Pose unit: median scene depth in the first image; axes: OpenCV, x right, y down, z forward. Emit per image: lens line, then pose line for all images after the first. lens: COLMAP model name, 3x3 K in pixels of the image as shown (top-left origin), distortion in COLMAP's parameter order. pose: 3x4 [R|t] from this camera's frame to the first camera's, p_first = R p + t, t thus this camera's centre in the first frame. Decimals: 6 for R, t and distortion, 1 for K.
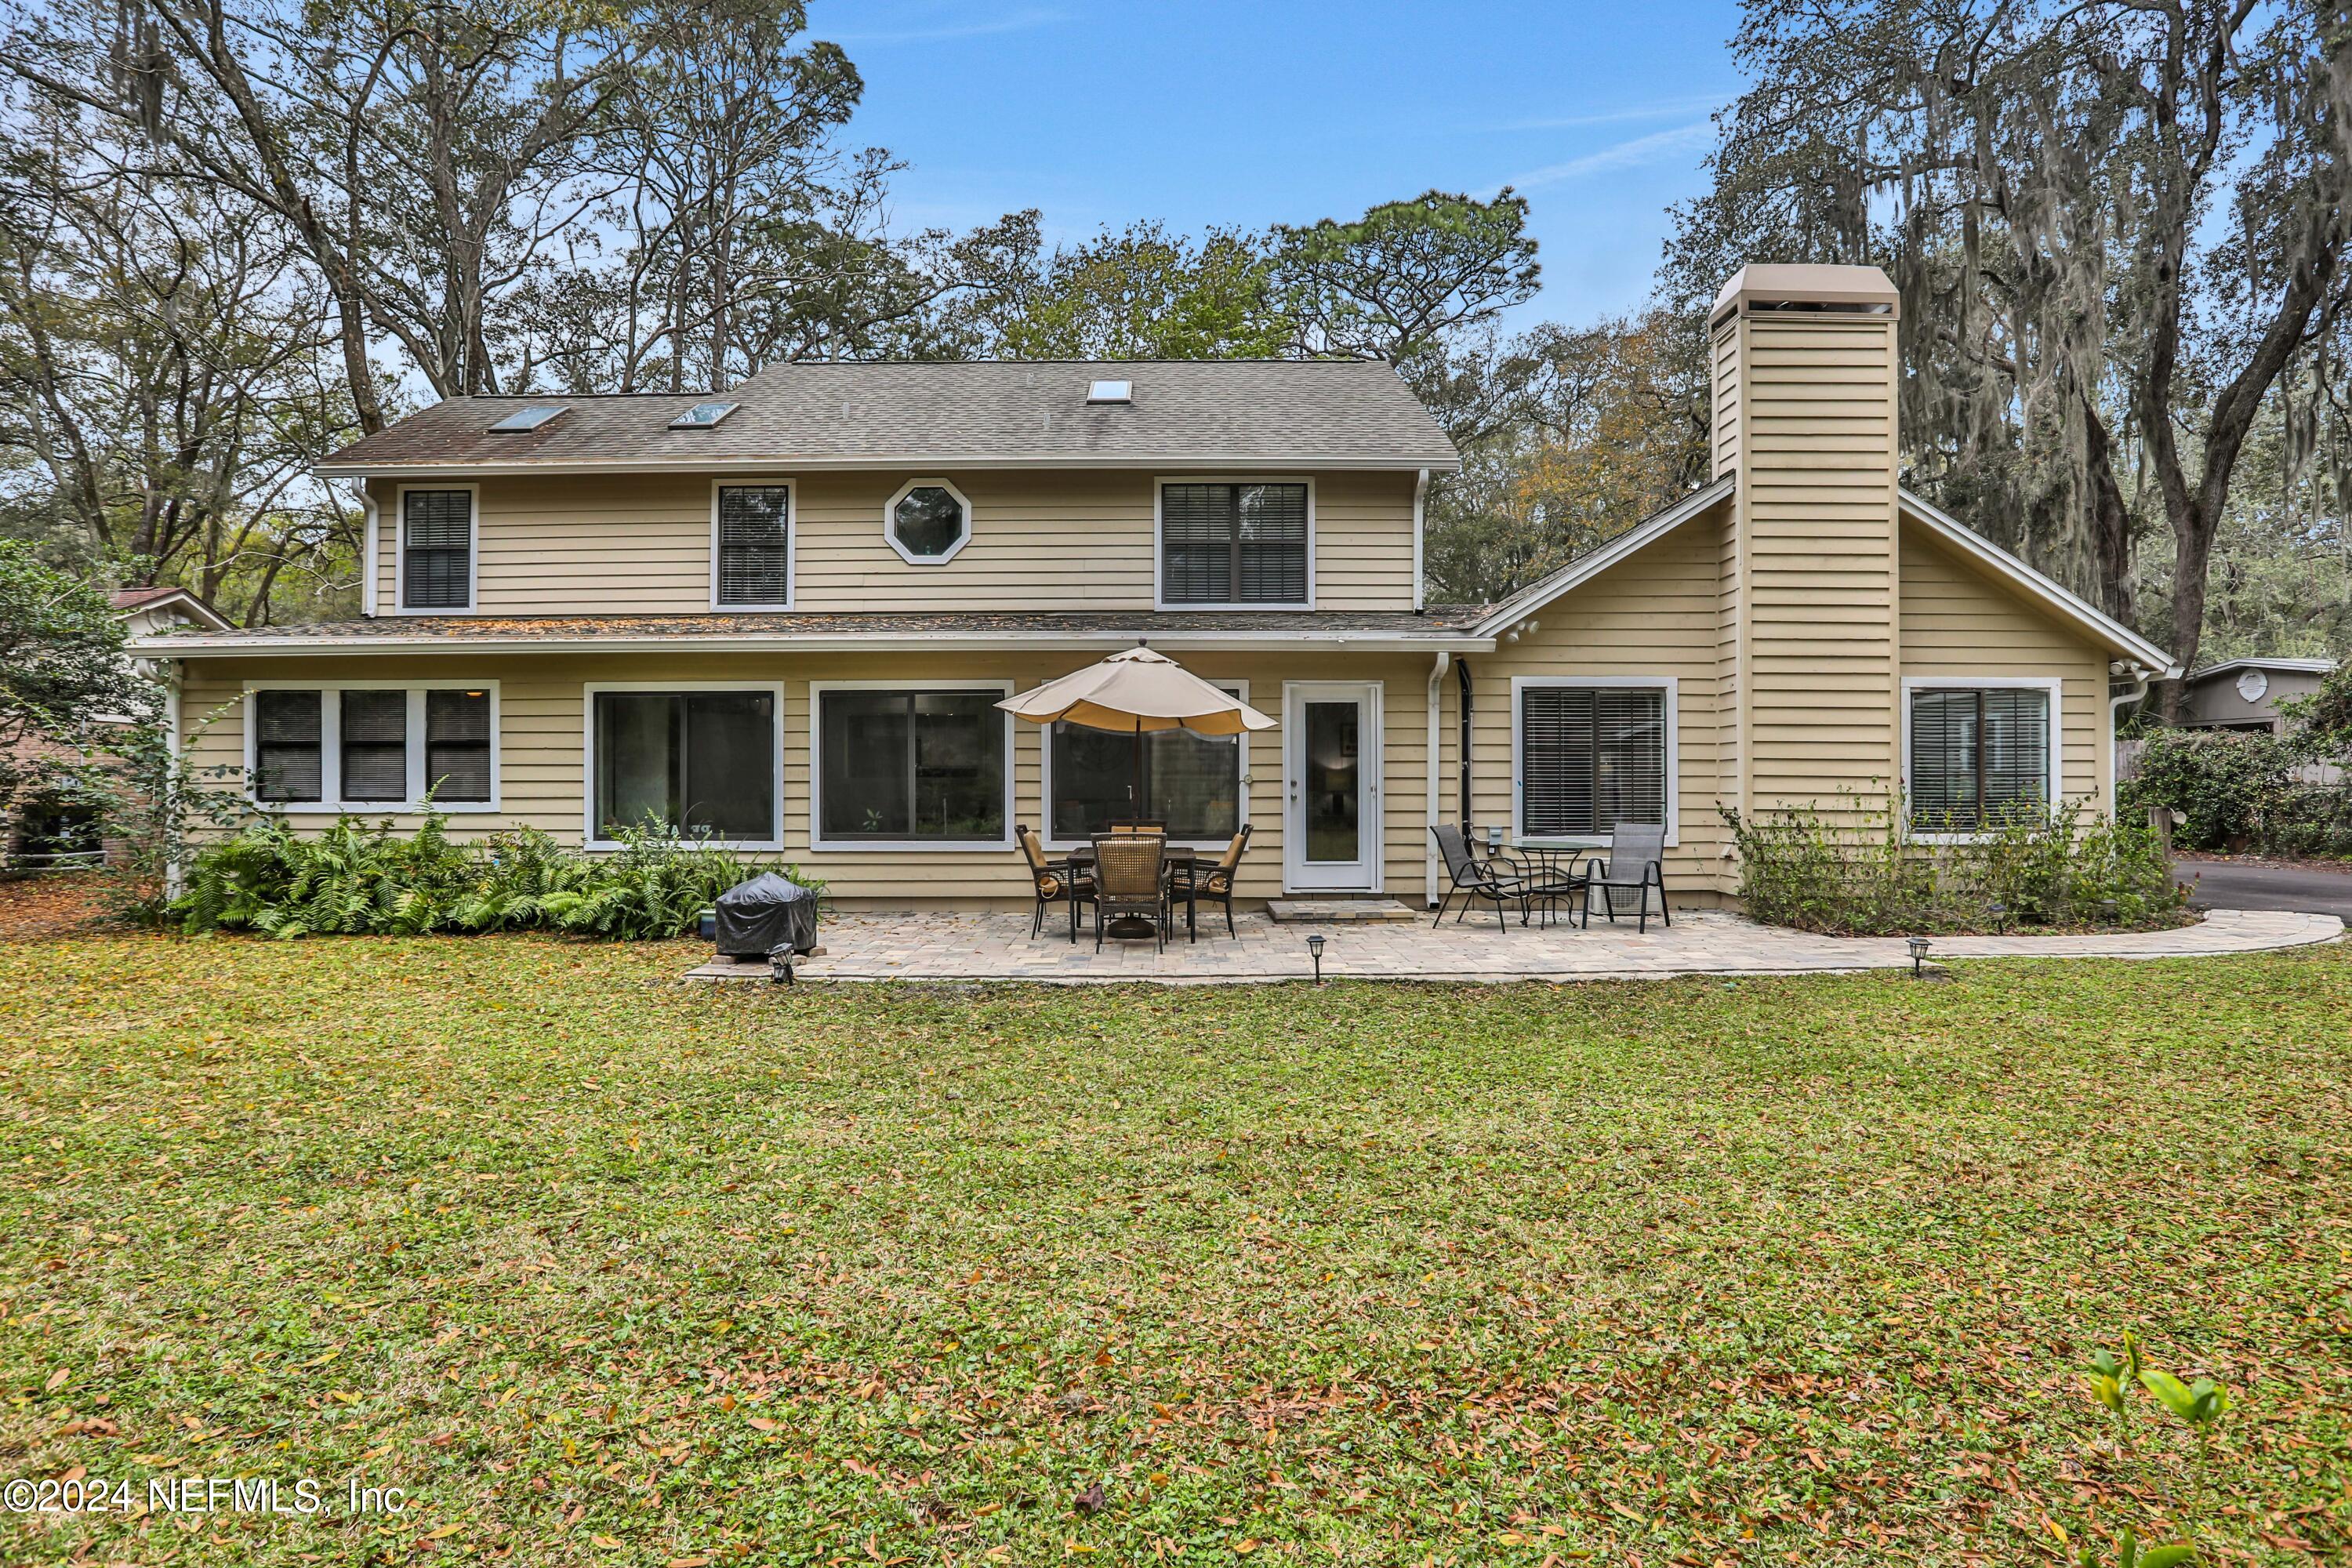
lens RADIAL K [[1178.1, 0, 1176.0], [0, 1178.1, 784.0], [0, 0, 1]] dist [-0.050928, 0.024327]
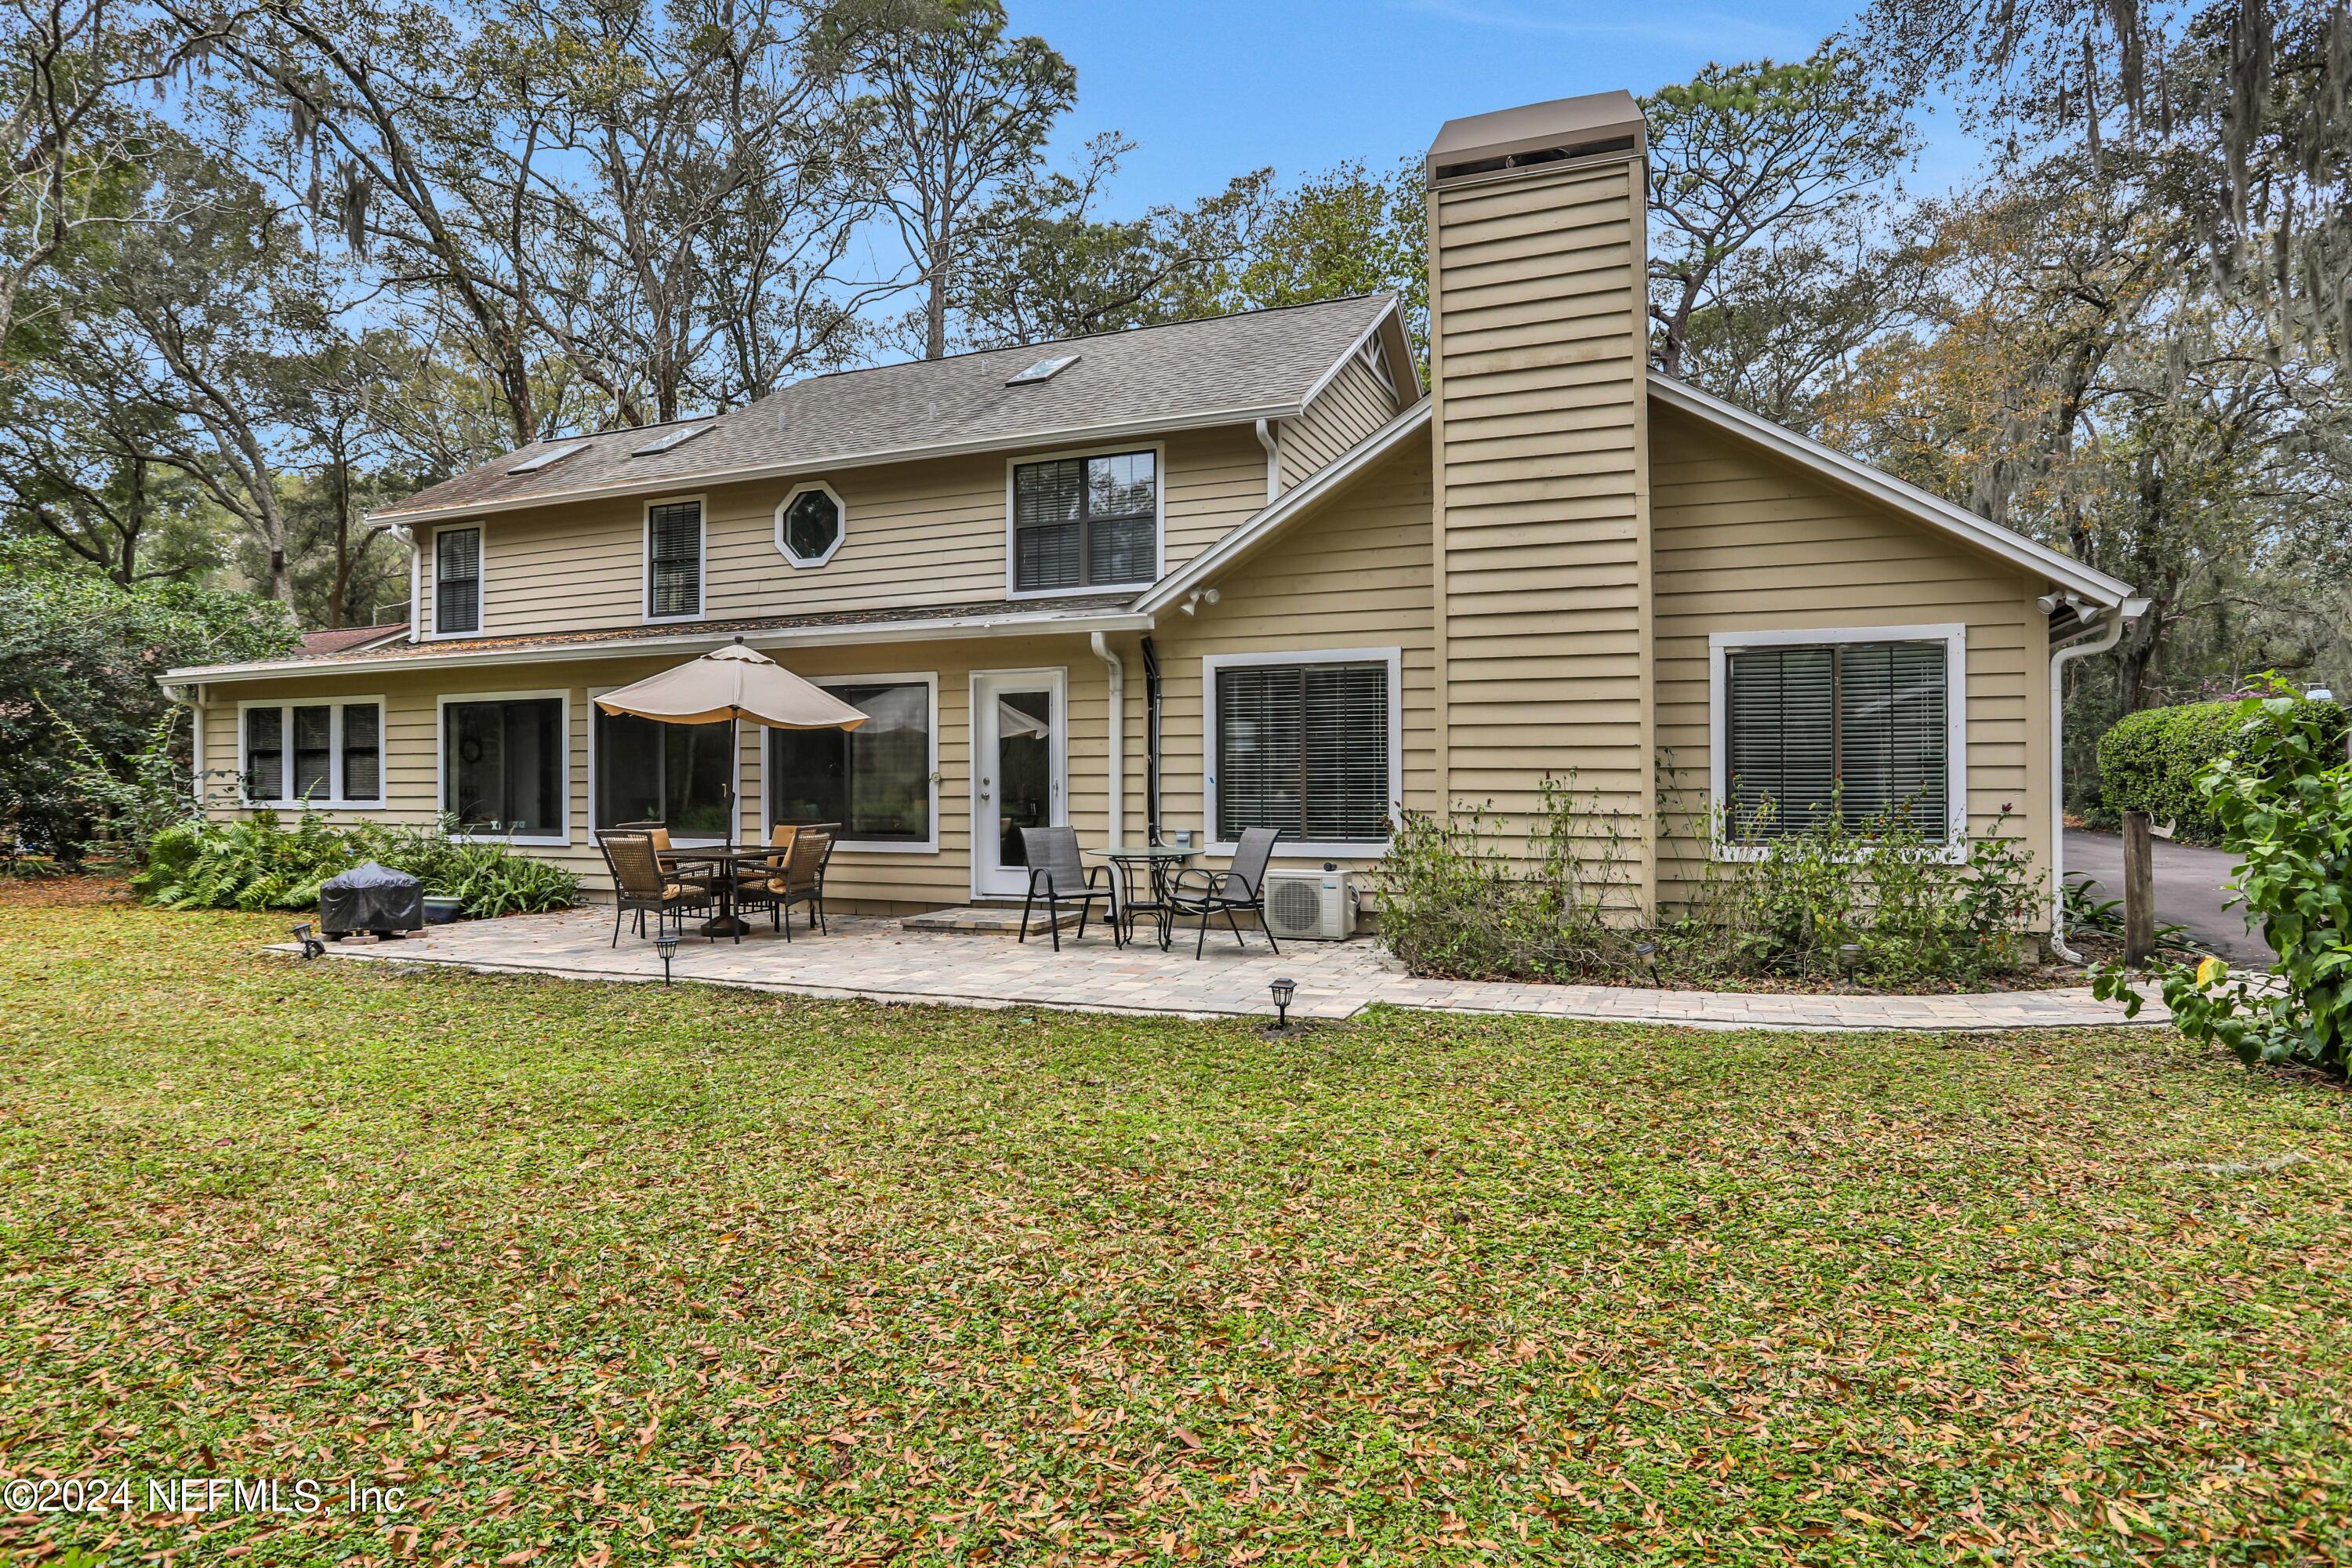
lens RADIAL K [[1268.8, 0, 1176.0], [0, 1268.8, 784.0], [0, 0, 1]] dist [-0.023812, 0.000770]
pose [[0.929573, -0.003753, -0.368620, 0.607053], [0.003169, 0.999993, -0.002191, 0.004394], [0.368625, 0.000869, 0.929578, 0.127474]]
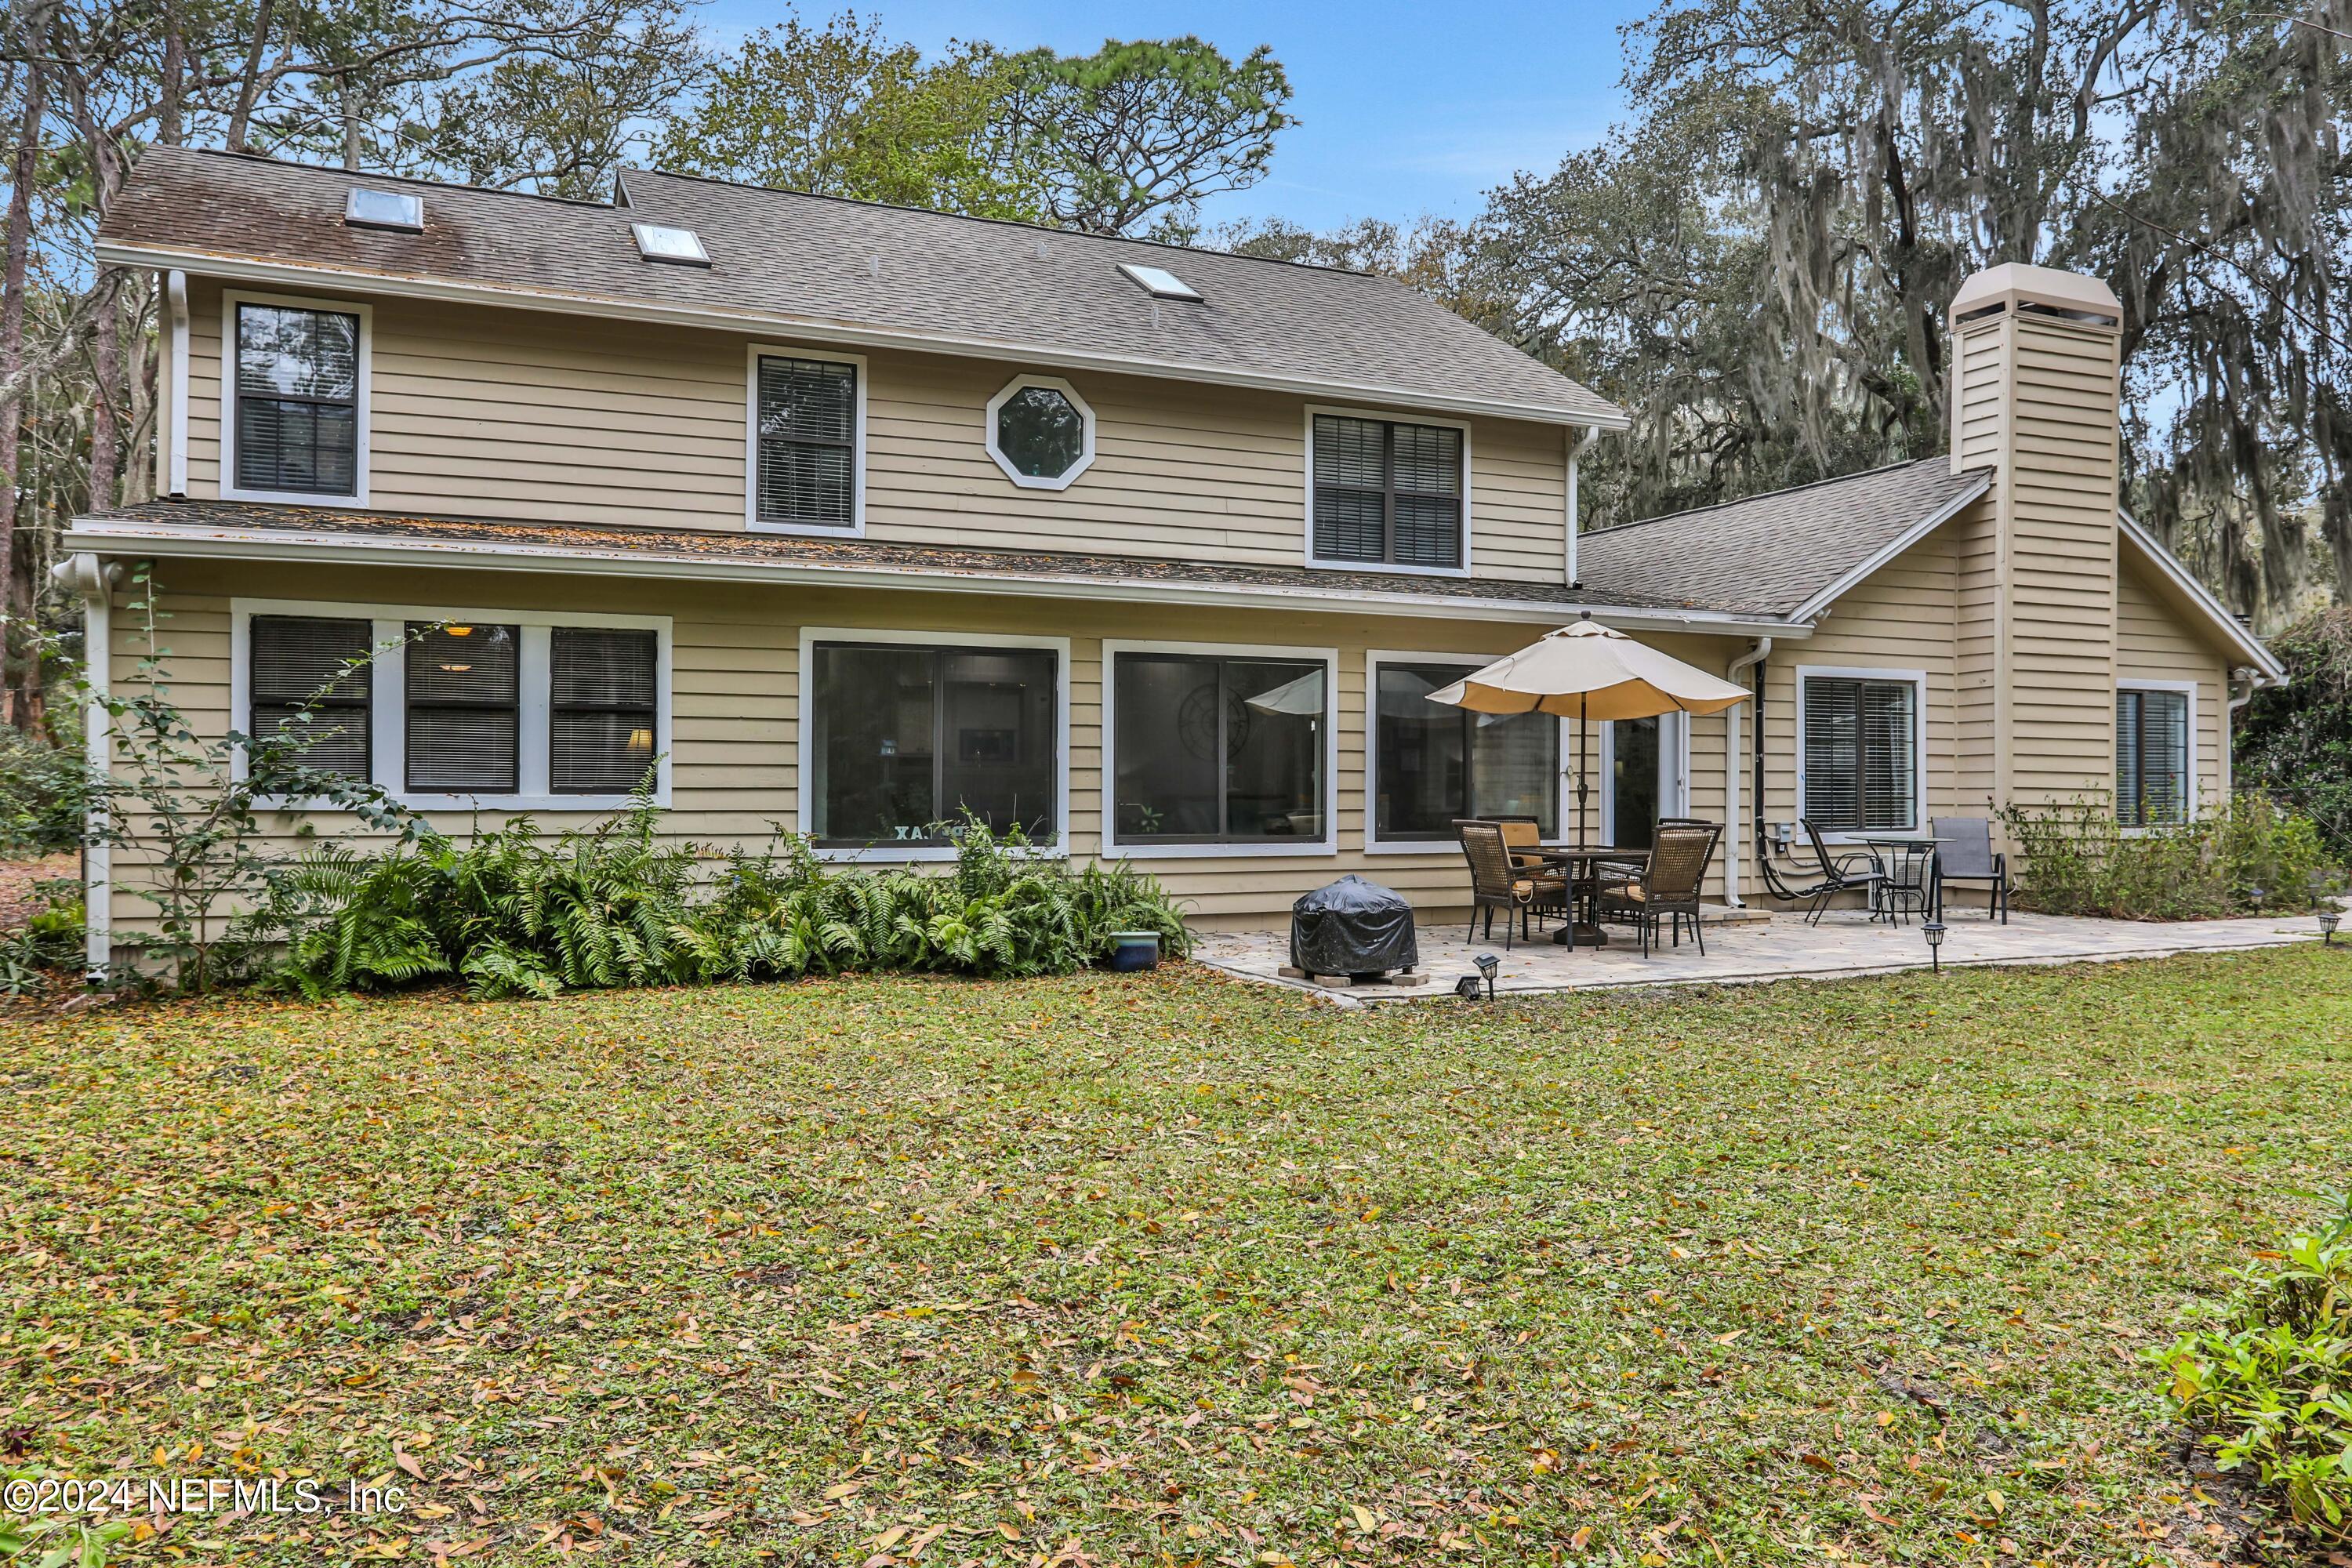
lens RADIAL K [[1612.9, 0, 1176.0], [0, 1612.9, 784.0], [0, 0, 1]] dist [-0.005250, -0.000926]
pose [[0.919341, 0.005186, 0.393427, -0.681527], [-0.002781, 0.999974, -0.006683, 0.014921], [-0.393451, 0.005050, 0.919332, 0.001376]]
